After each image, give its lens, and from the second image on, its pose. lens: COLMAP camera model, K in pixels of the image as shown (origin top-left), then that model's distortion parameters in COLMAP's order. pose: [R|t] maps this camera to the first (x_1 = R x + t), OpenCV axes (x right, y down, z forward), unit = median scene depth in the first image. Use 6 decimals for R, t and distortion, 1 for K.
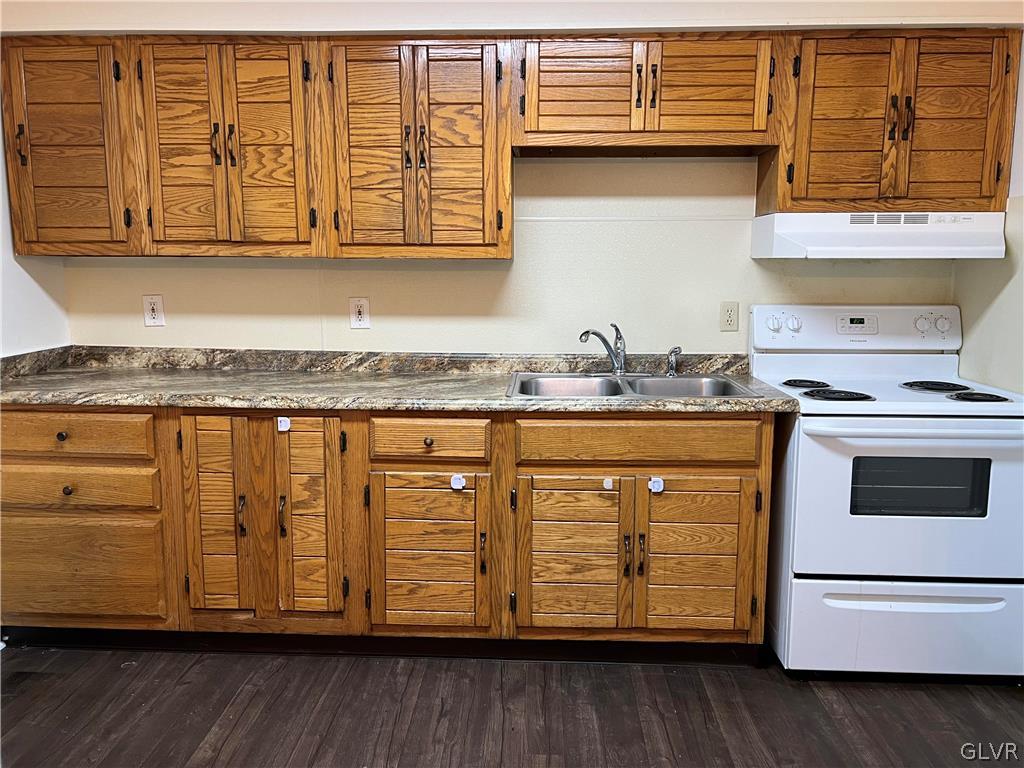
lens RADIAL K [[785.8, 0, 511.1], [0, 785.8, 378.3], [0, 0, 1]] dist [0.078935, -0.080247]
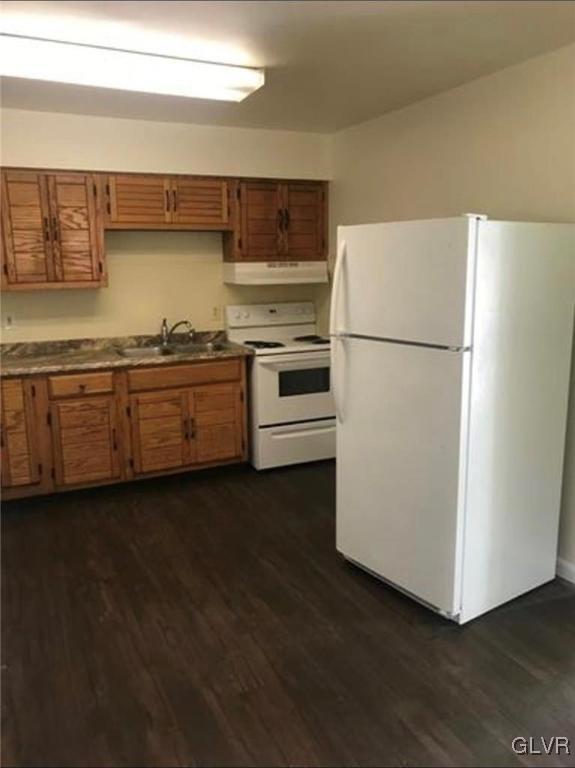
lens RADIAL K [[609.5, 0, 287.5], [0, 609.5, 384.0], [0, 0, 1]] dist [-0.009134, -0.005199]
pose [[0.891671, -0.103785, 0.440627, -0.297865], [0.077895, 0.994022, 0.076500, 0.000056], [-0.445933, -0.033890, 0.894425, -0.535991]]
